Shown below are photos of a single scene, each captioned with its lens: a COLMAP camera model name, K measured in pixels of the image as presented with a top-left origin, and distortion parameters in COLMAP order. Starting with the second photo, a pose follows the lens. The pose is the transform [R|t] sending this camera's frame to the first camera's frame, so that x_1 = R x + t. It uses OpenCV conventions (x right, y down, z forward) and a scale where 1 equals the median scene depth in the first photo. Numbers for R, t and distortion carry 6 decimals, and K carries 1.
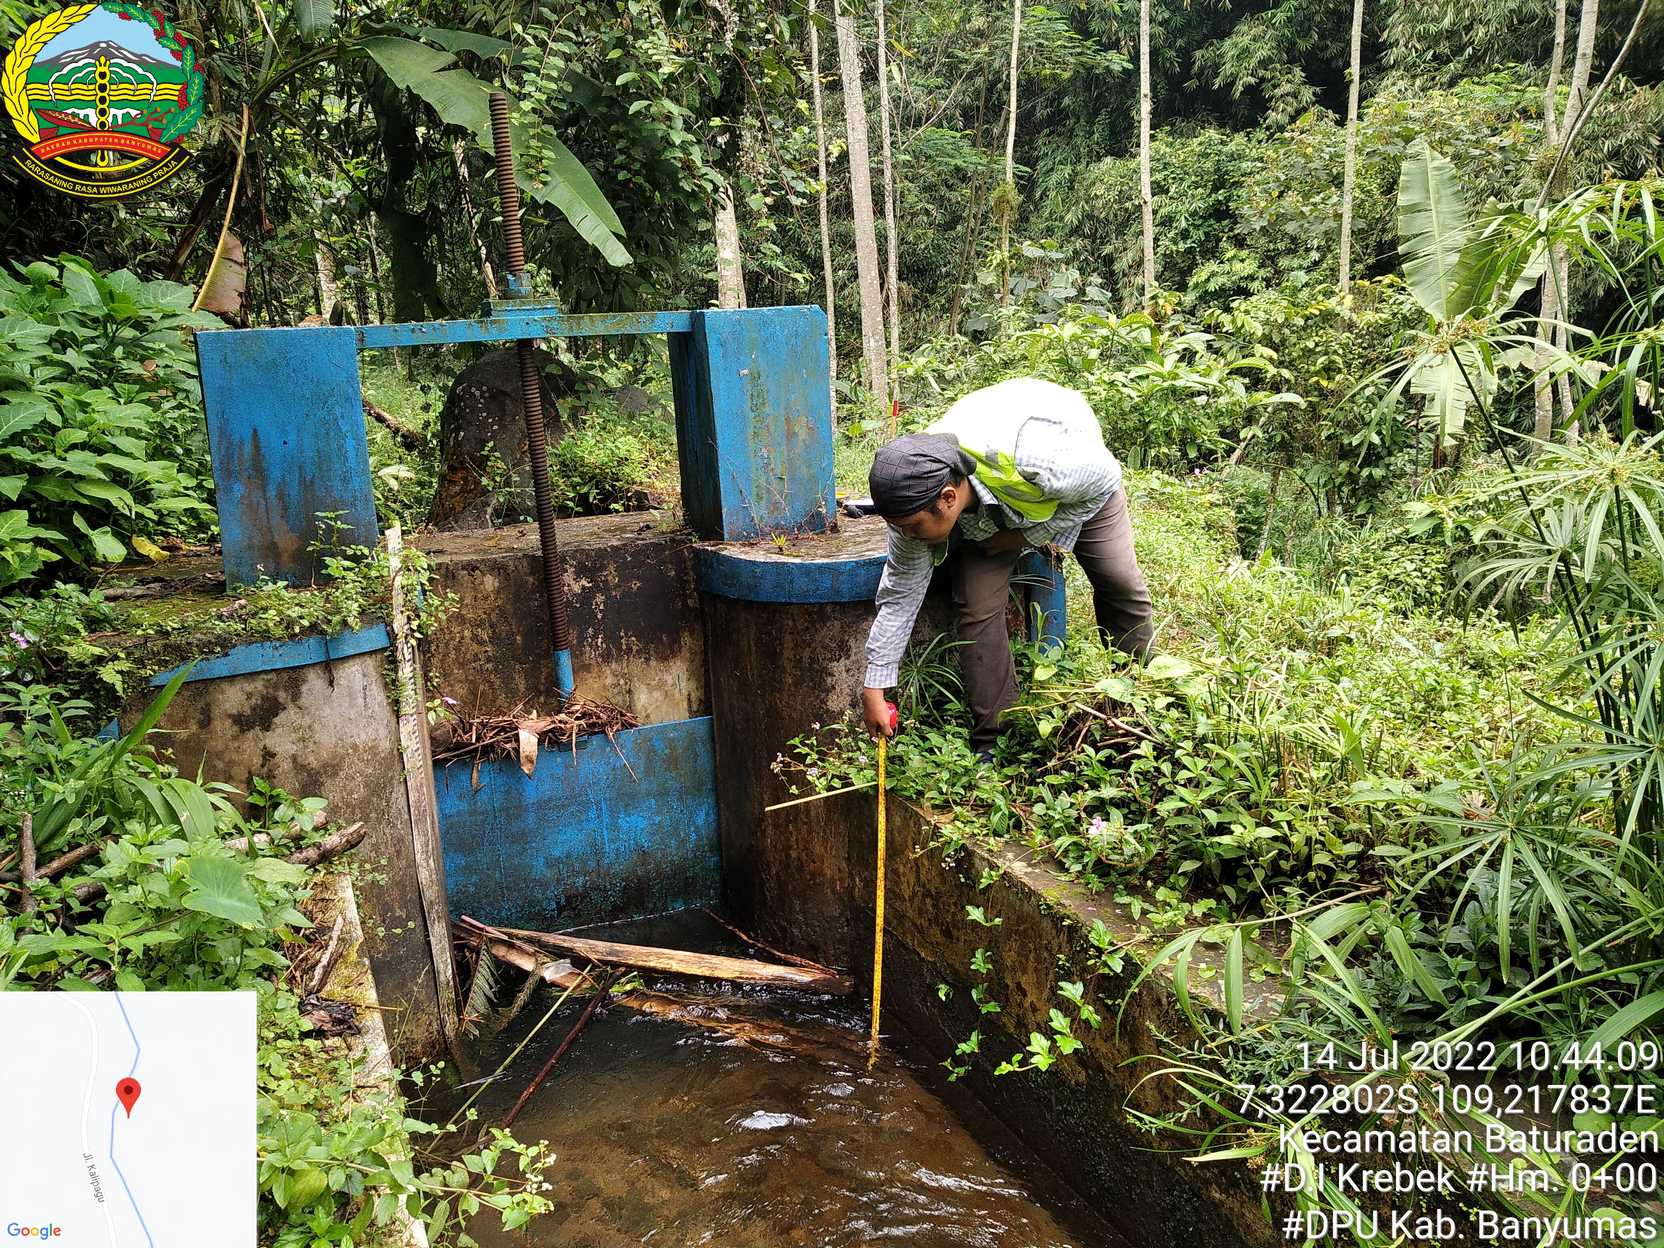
lens RADIAL K [[1405.2, 0, 839.7], [0, 1405.2, 618.4], [0, 0, 1]] dist [0.088218, -0.202910]
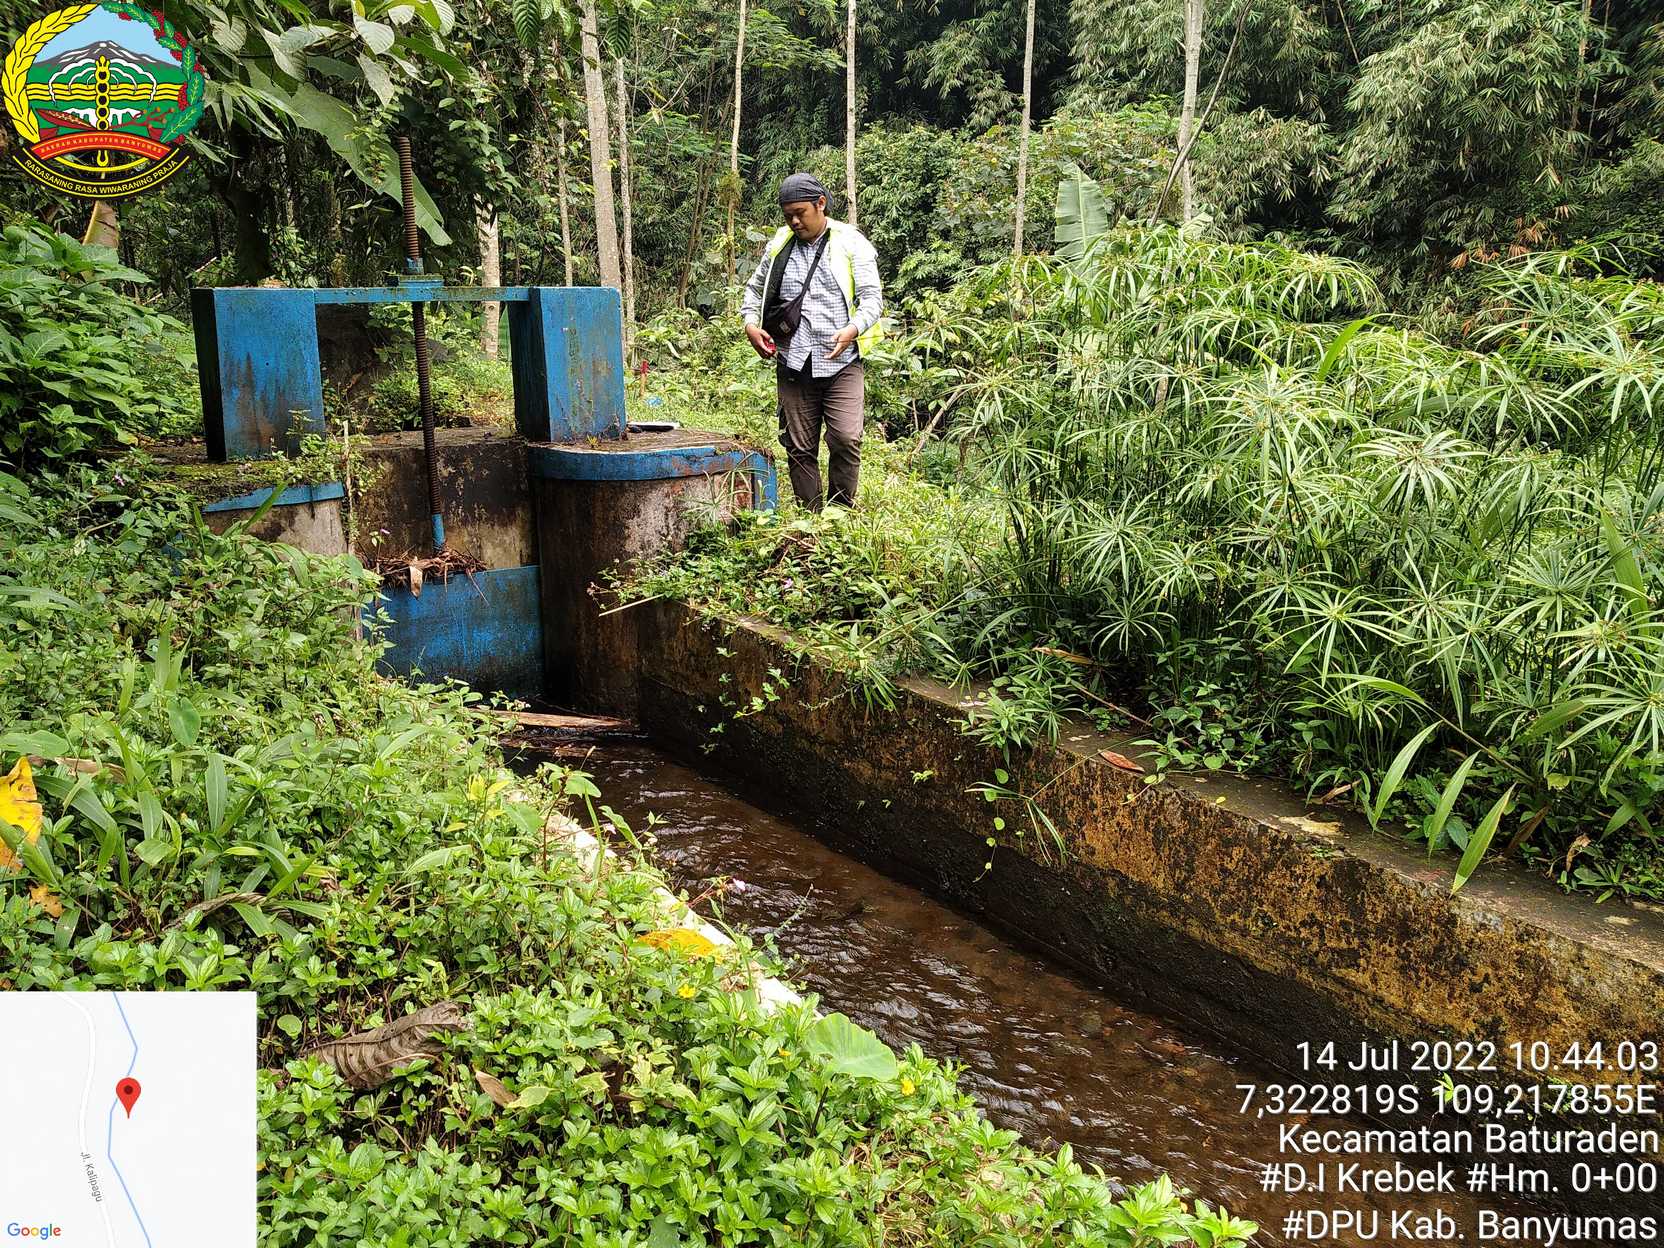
lens RADIAL K [[1405.2, 0, 839.7], [0, 1405.2, 618.4], [0, 0, 1]] dist [0.088218, -0.202910]
pose [[0.980810, 0.001472, 0.194959, -0.072228], [-0.005019, 0.999831, 0.017704, 0.102619], [-0.194900, -0.018343, 0.980652, -0.531440]]
